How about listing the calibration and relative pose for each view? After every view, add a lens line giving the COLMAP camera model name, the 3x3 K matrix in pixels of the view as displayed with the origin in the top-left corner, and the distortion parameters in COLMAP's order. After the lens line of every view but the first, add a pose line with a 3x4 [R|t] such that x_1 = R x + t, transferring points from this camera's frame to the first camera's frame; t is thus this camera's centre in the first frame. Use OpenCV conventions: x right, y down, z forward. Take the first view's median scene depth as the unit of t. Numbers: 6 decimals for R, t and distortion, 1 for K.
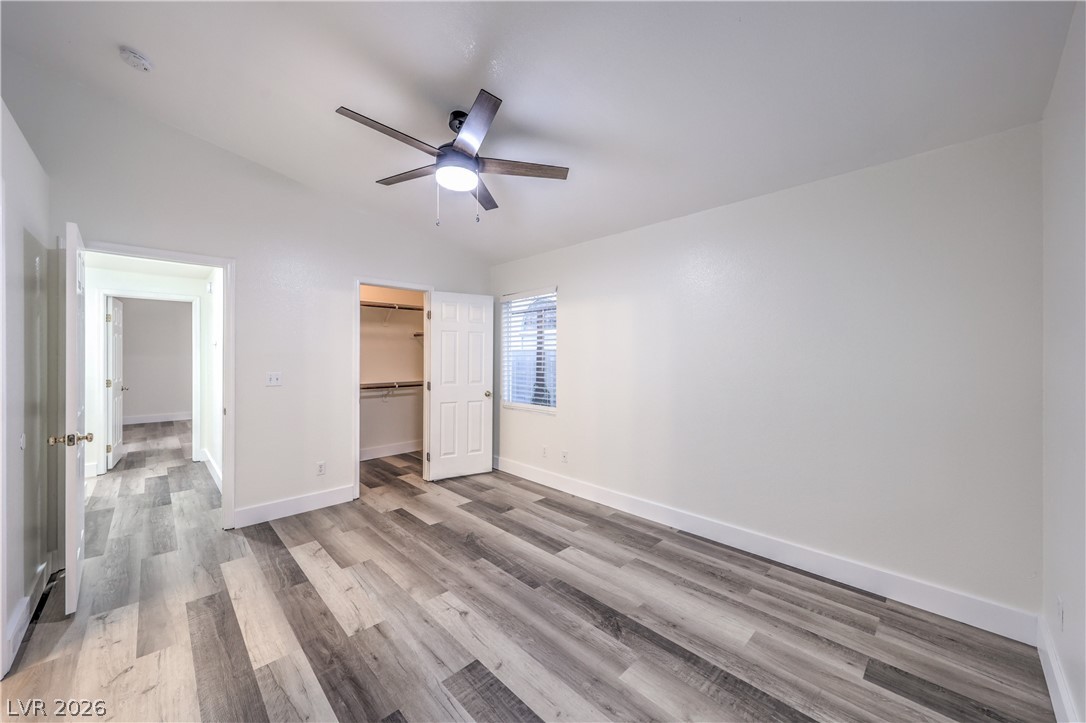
lens RADIAL K [[401.4, 0, 538.2], [0, 401.4, 350.3], [0, 0, 1]] dist [0.000437, 0.000069]
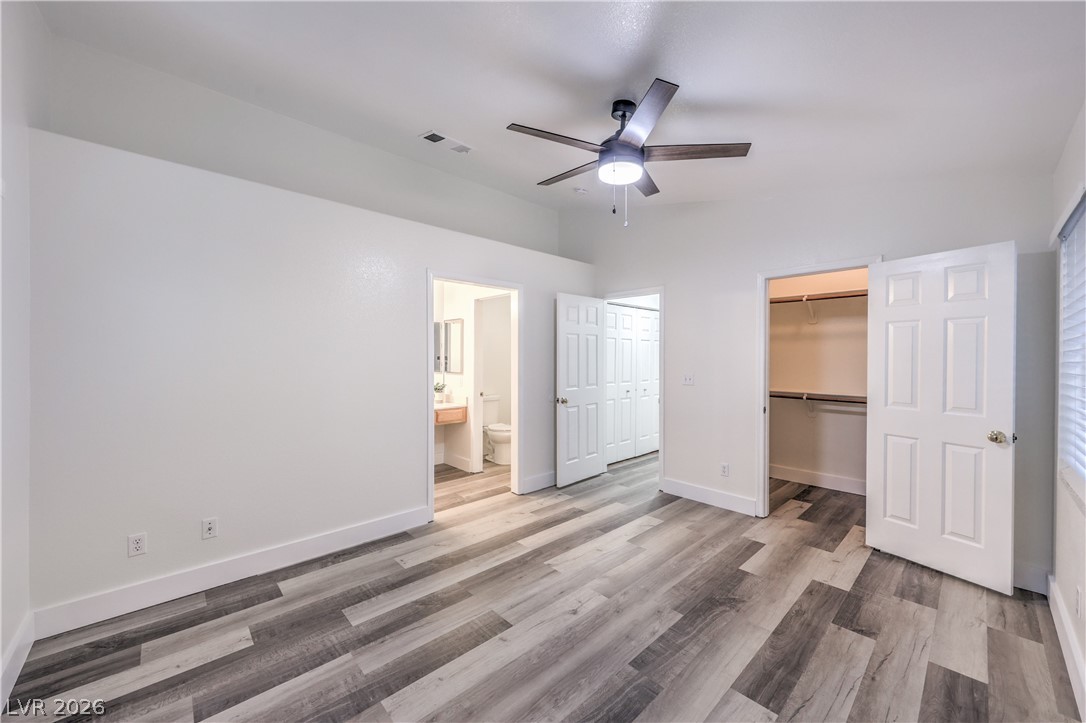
lens RADIAL K [[401.4, 0, 538.2], [0, 401.4, 350.3], [0, 0, 1]] dist [0.000437, 0.000069]
pose [[-0.009402, -0.017874, -0.999796, 0.598995], [0.006985, 0.999815, -0.017940, 0.006361], [0.999931, -0.007153, -0.009276, 0.652958]]
